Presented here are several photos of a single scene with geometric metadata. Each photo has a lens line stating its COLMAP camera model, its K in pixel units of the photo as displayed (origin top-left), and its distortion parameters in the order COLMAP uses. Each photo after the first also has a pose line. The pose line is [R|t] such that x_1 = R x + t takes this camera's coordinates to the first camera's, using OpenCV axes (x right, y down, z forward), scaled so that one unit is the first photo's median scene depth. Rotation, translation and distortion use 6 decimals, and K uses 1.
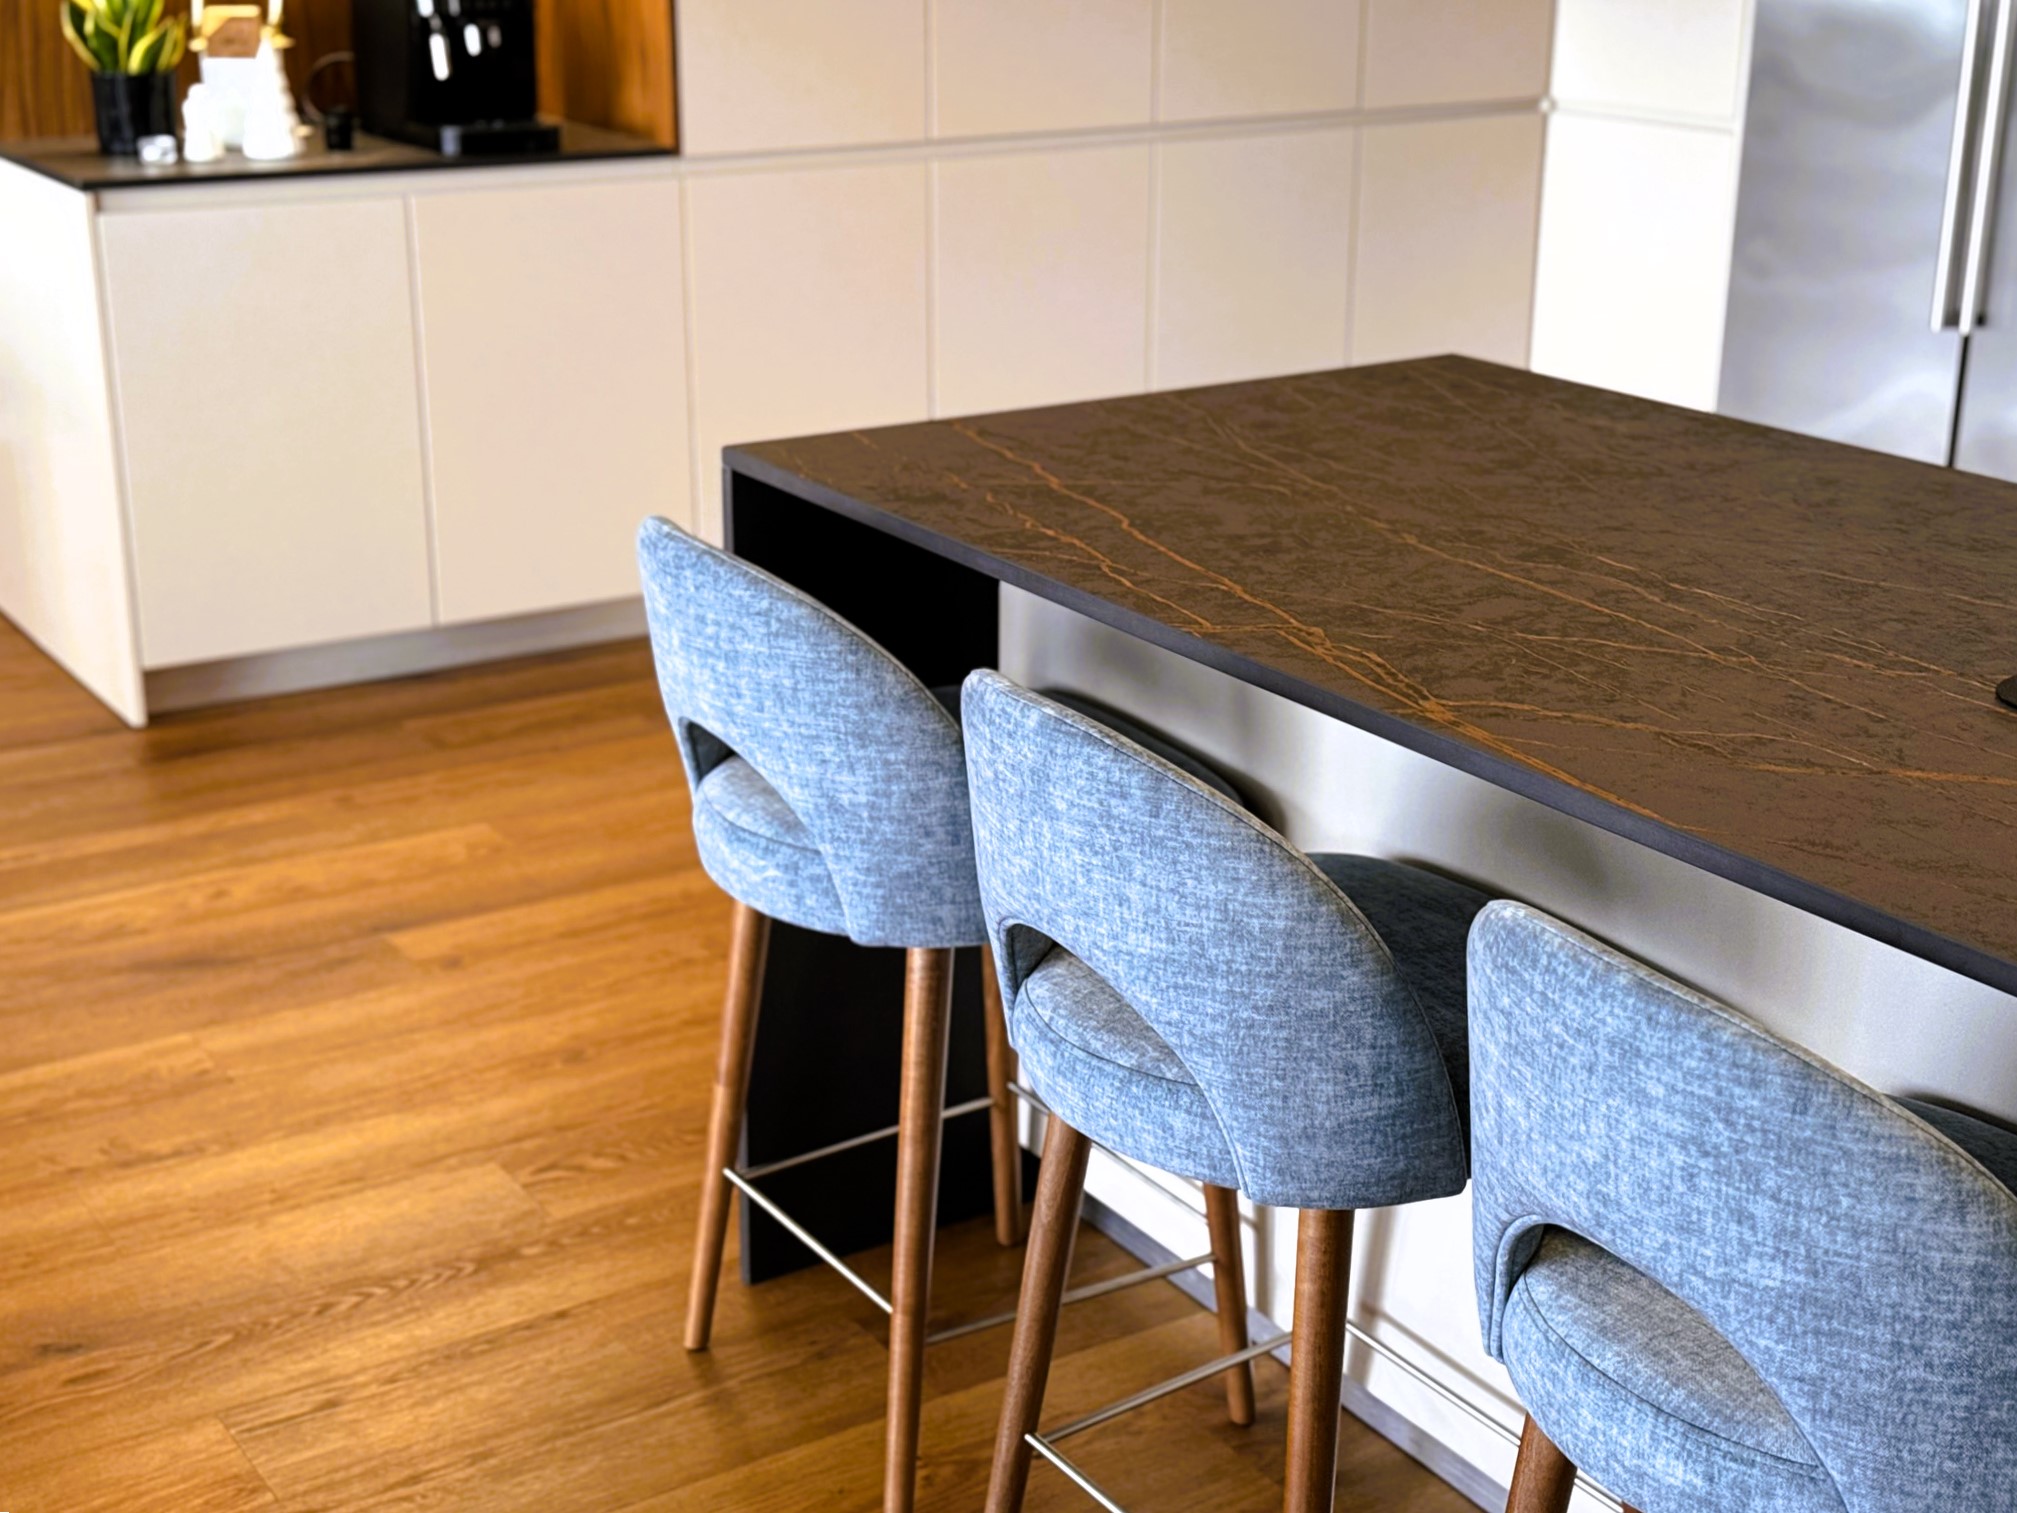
lens RADIAL K [[2902.5, 0, 986.9], [0, 2902.5, 691.0], [0, 0, 1]] dist [0.213317, 0.000000]
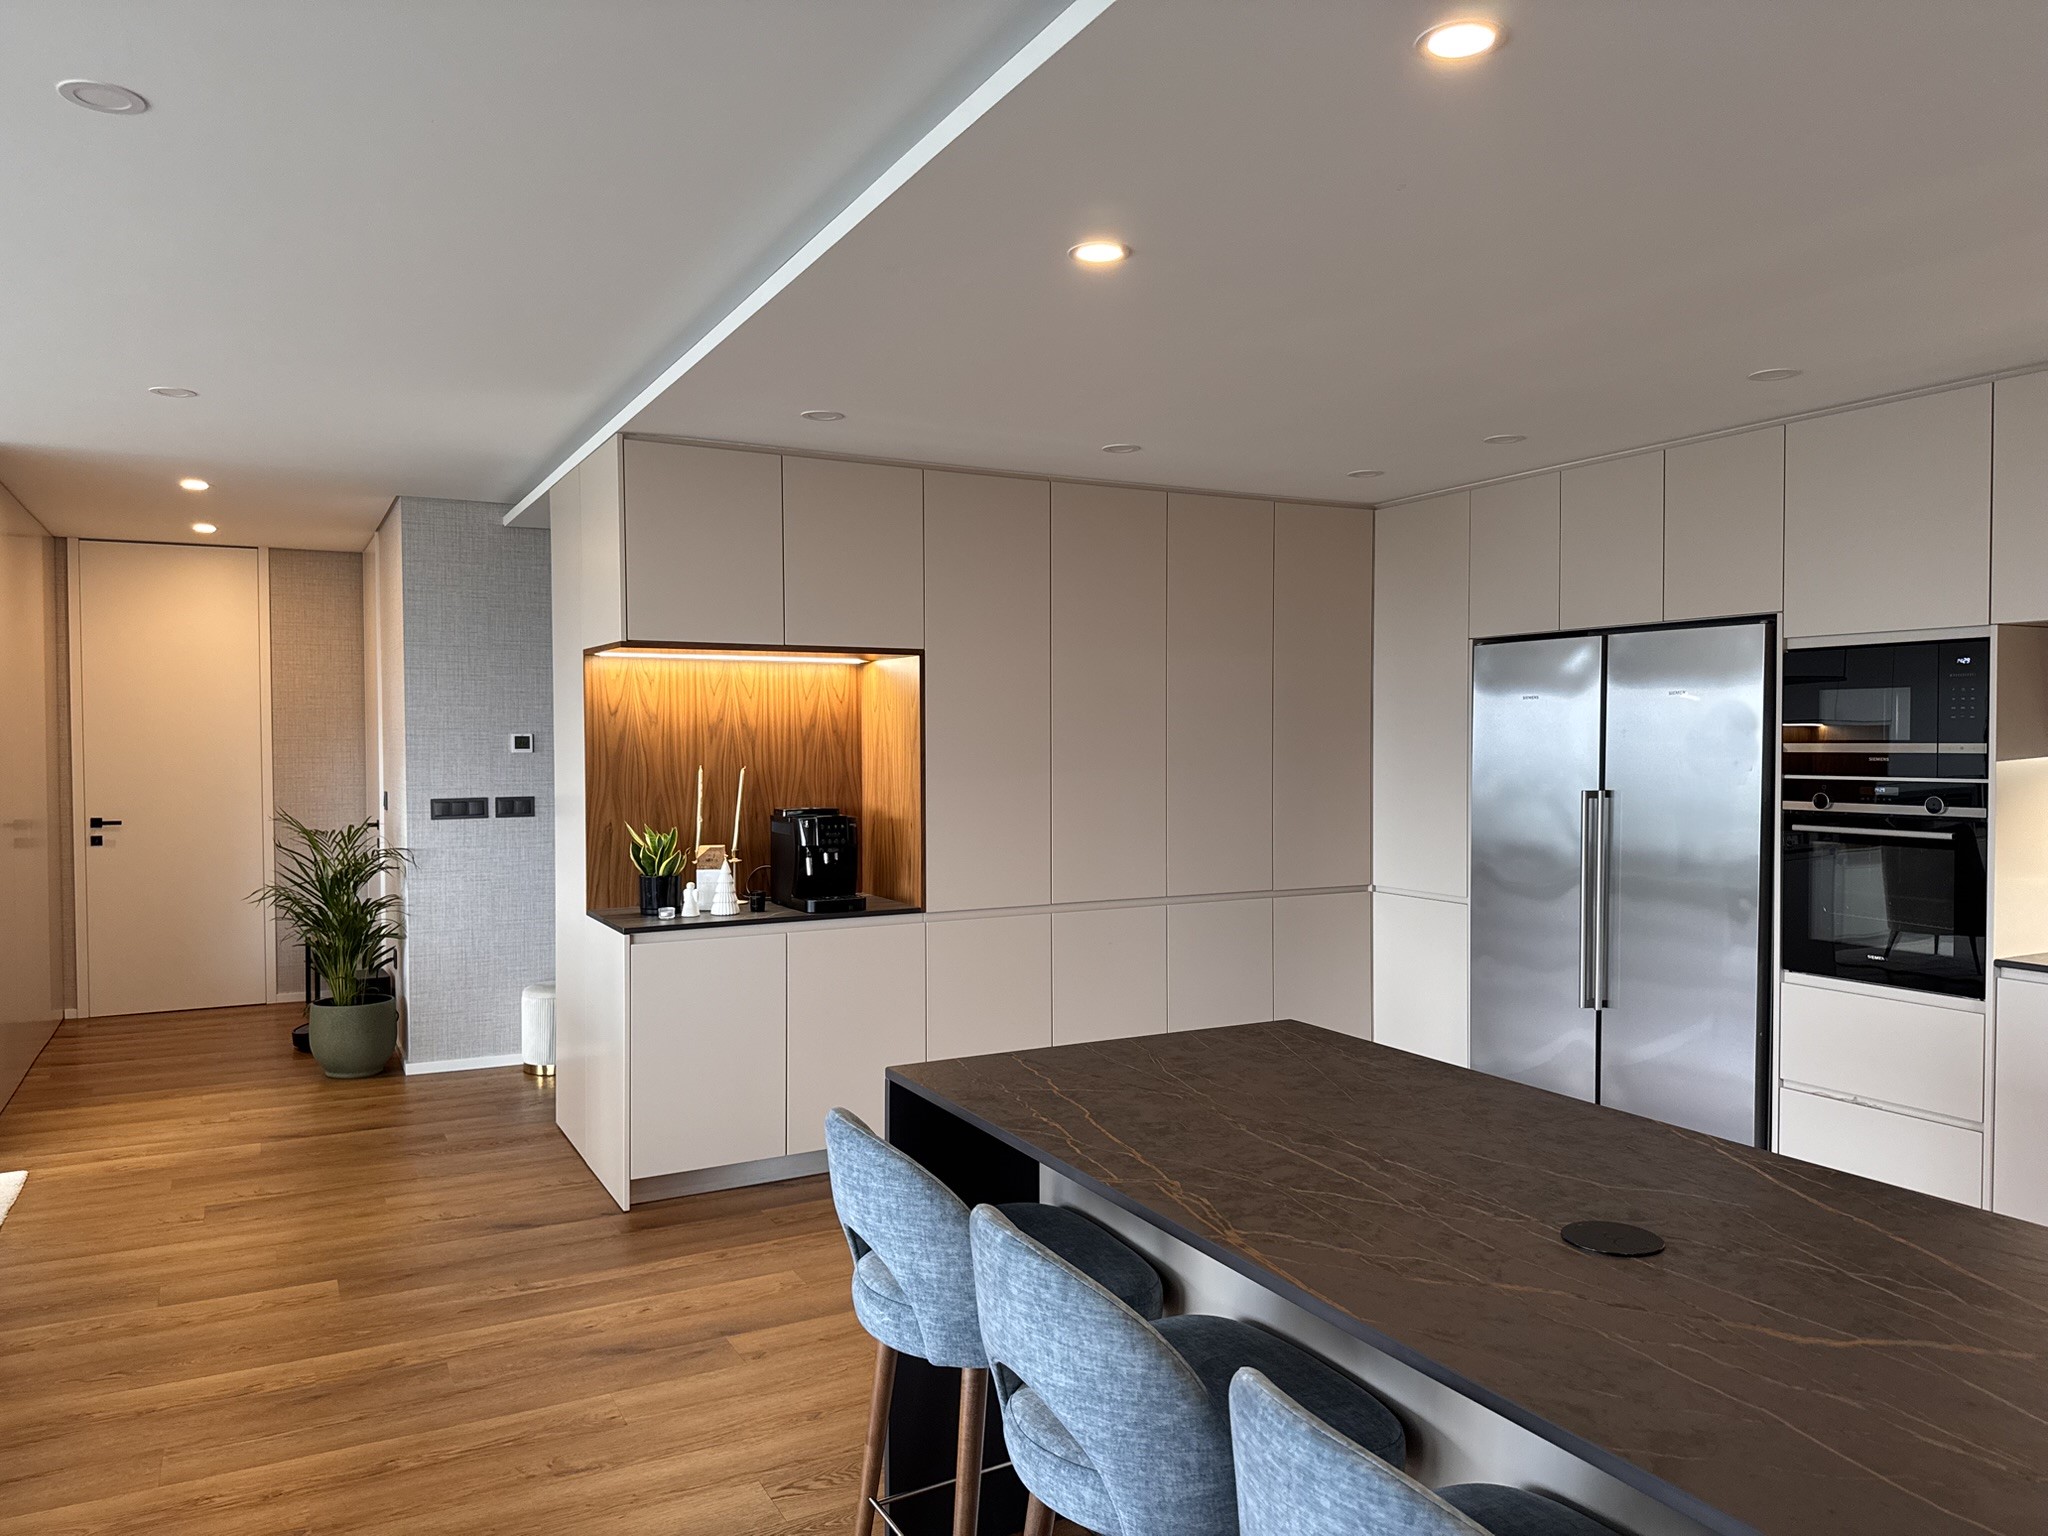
lens RADIAL K [[1464.1, 0, 996.8], [0, 1464.1, 777.1], [0, 0, 1]] dist [0.051185, -0.050930]
pose [[0.995738, -0.008732, -0.091809, 0.071434], [-0.016090, 0.963791, -0.266173, -0.015572], [0.090809, 0.266516, 0.959543, 0.062125]]
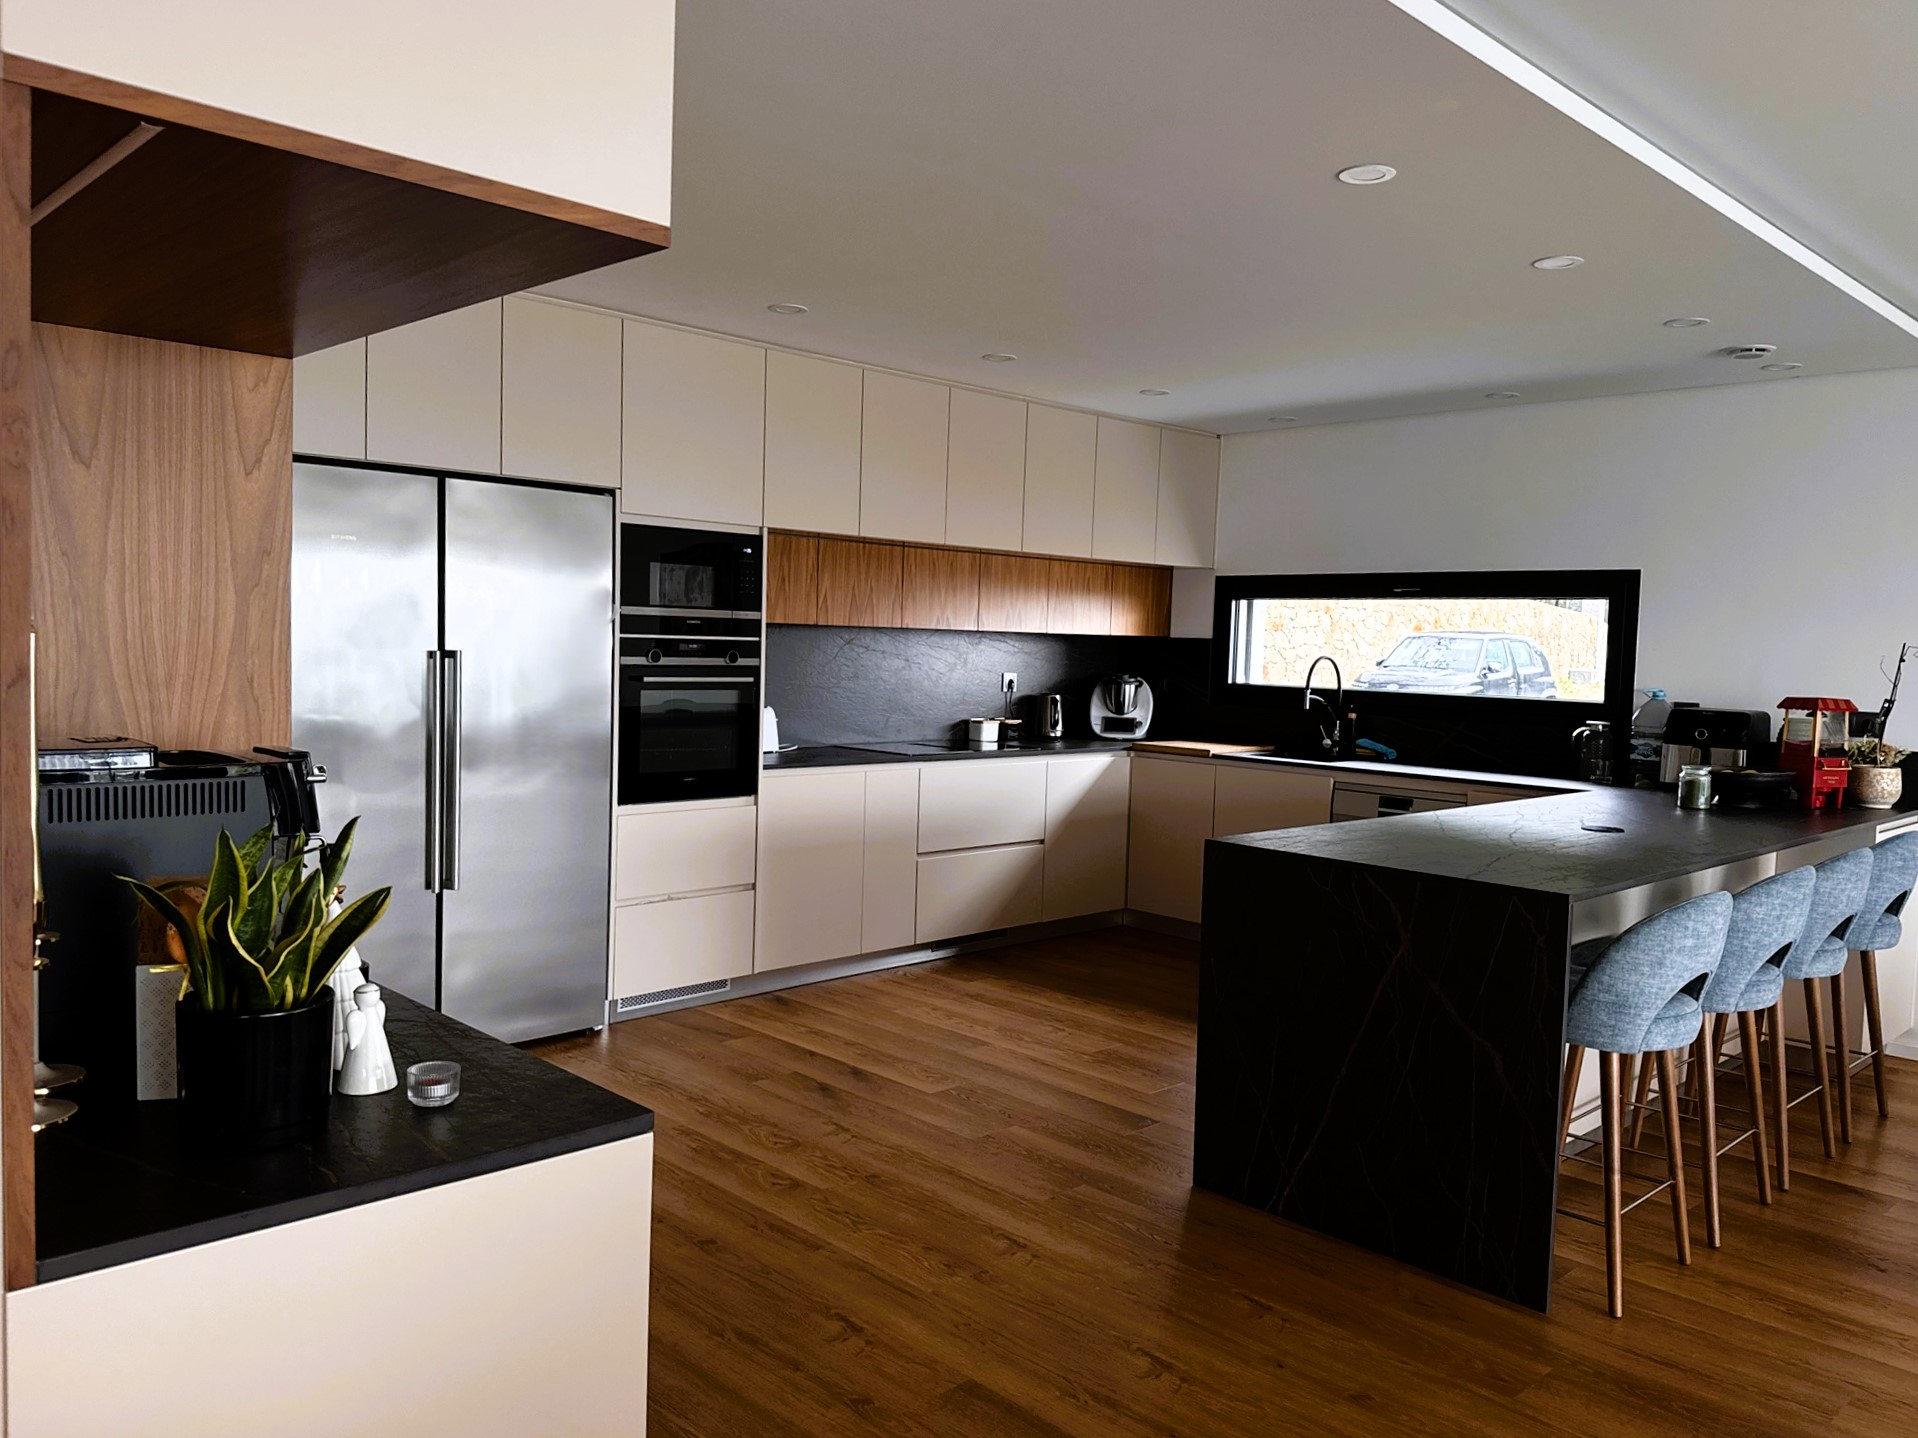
lens RADIAL K [[1475.6, 0, 977.0], [0, 1475.6, 724.7], [0, 0, 1]] dist [0.103973, -0.011112]
pose [[-0.217877, -0.074504, 0.973128, -1.169785], [0.253249, 0.958614, 0.130094, -0.501176], [-0.942547, 0.274789, -0.189992, 1.721367]]
